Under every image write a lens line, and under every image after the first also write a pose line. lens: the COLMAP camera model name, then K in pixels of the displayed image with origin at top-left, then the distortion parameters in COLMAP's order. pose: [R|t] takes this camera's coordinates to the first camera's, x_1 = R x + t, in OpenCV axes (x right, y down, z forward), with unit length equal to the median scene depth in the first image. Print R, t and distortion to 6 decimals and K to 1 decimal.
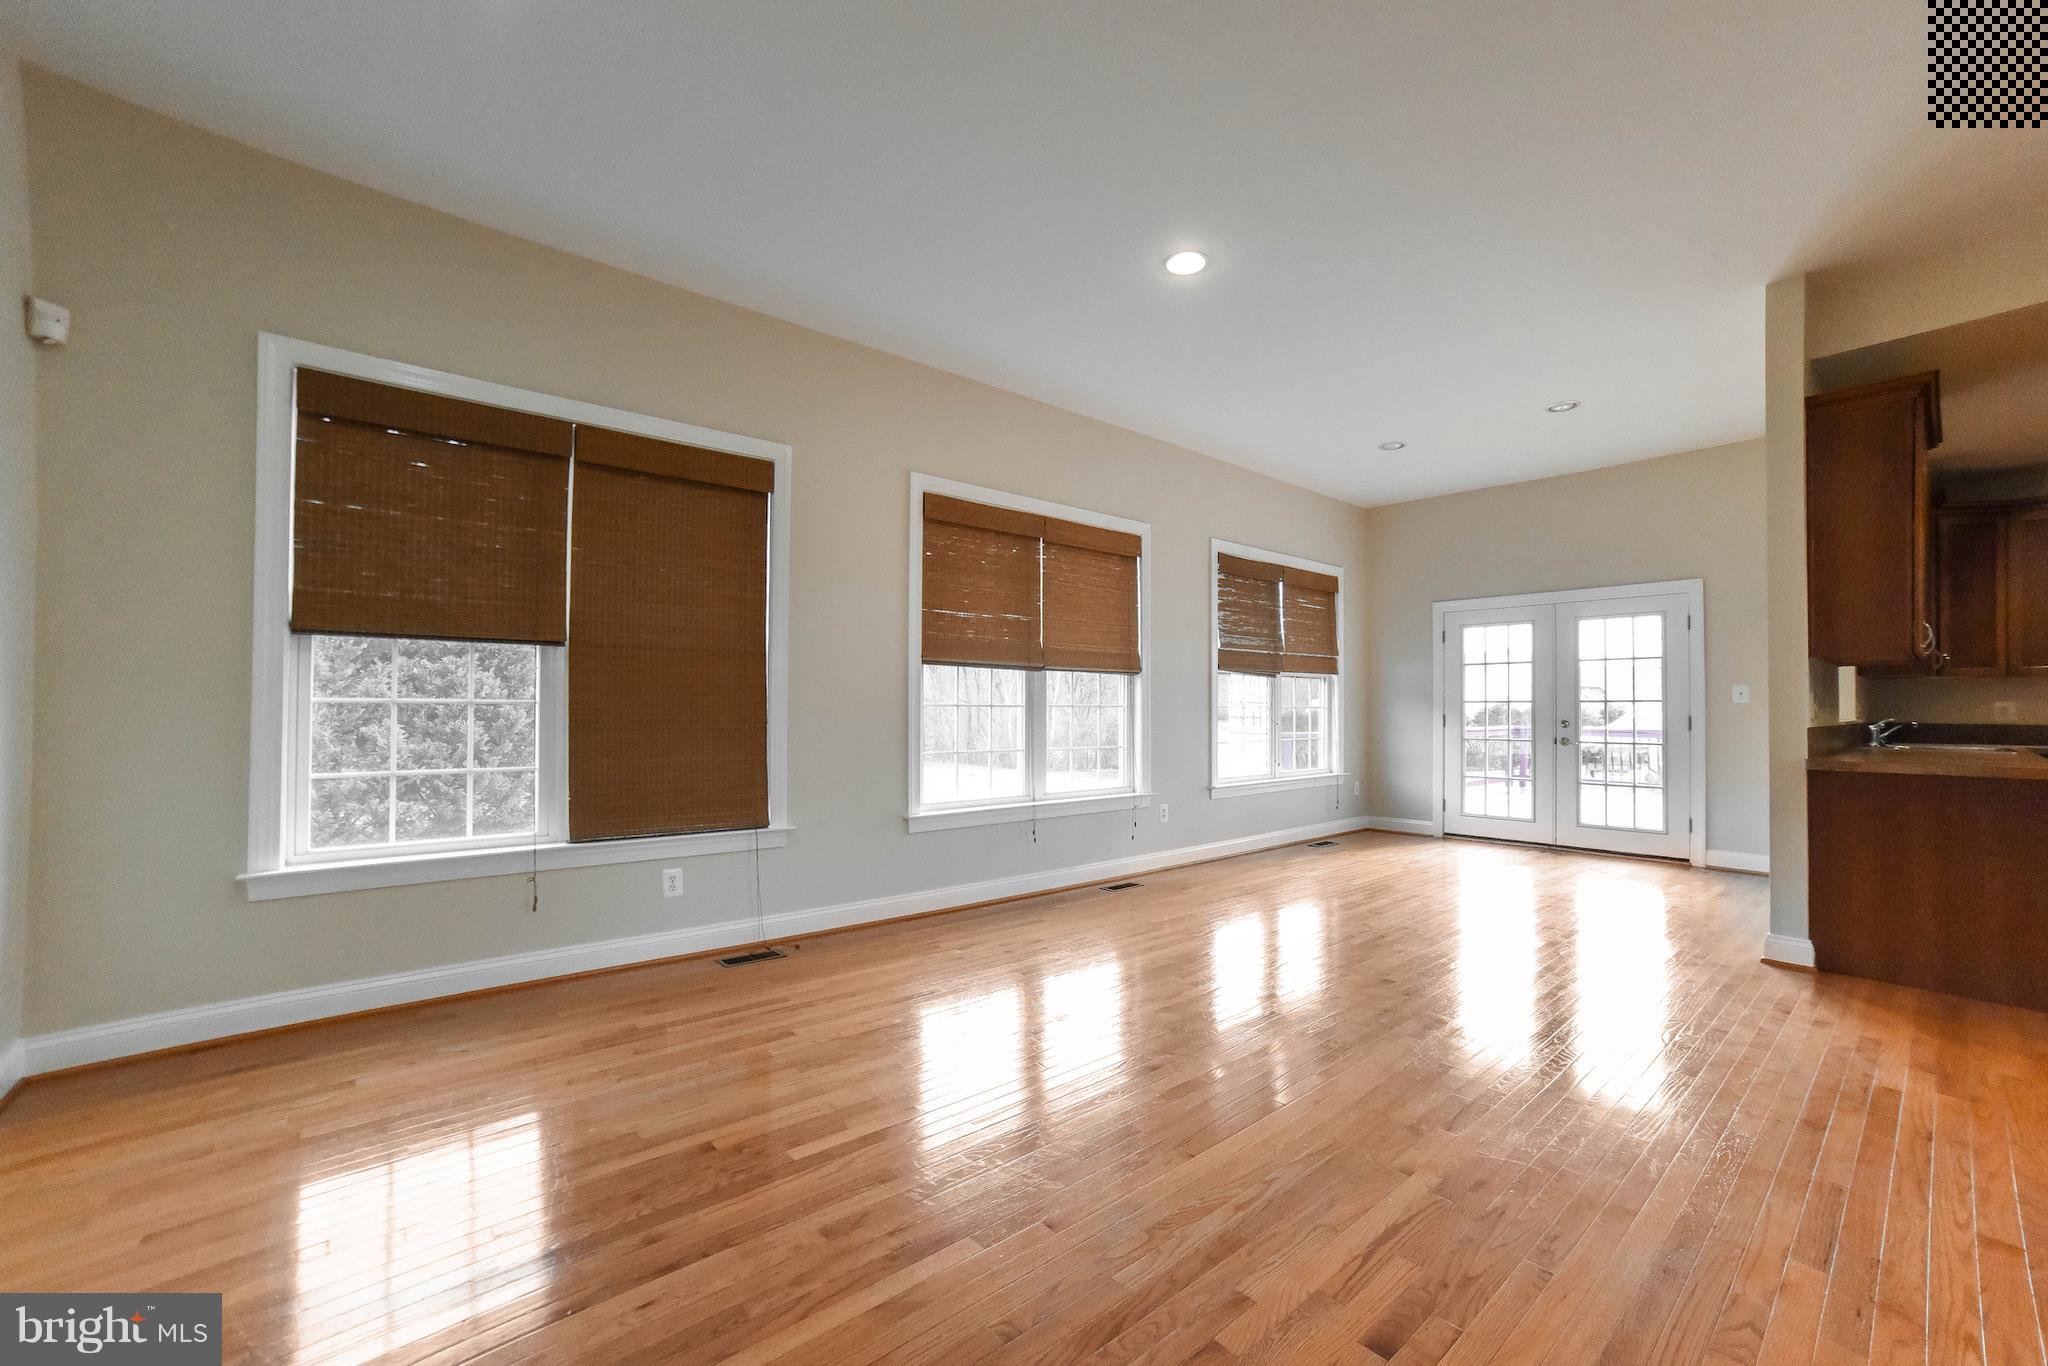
lens RADIAL K [[808.5, 0, 1030.0], [0, 808.5, 699.7], [0, 0, 1]] dist [-0.085345, 0.033023]
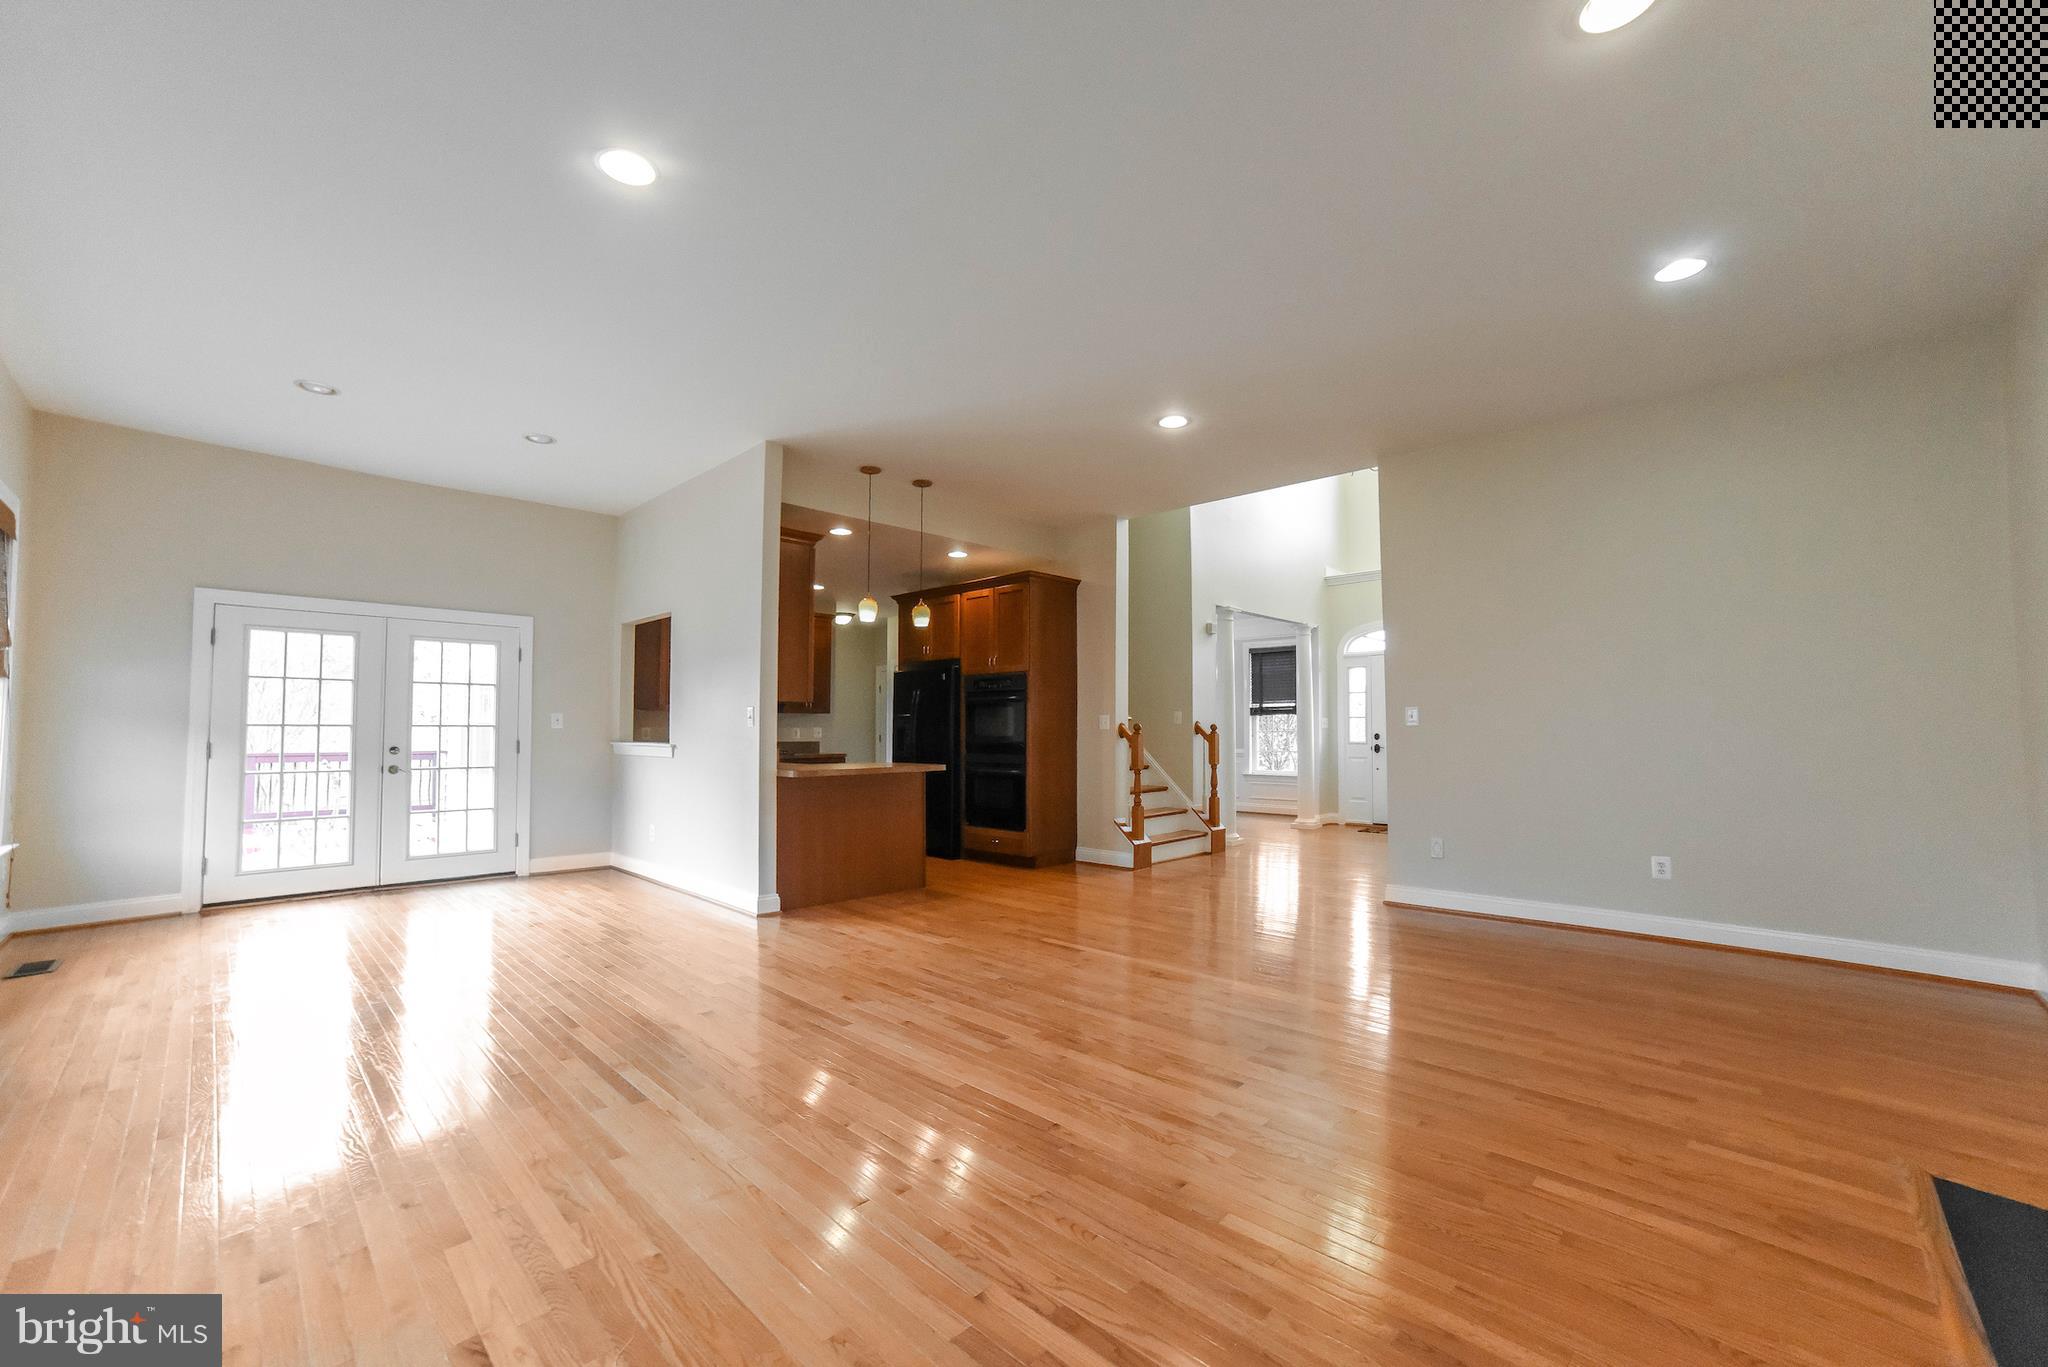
lens RADIAL K [[817.3, 0, 1015.5], [0, 817.3, 699.2], [0, 0, 1]] dist [-0.062416, 0.035473]
pose [[-0.076066, 0.031916, 0.996592, -0.309717], [-0.011721, 0.999390, -0.032900, -0.007188], [-0.997034, -0.014184, -0.075645, 0.350415]]
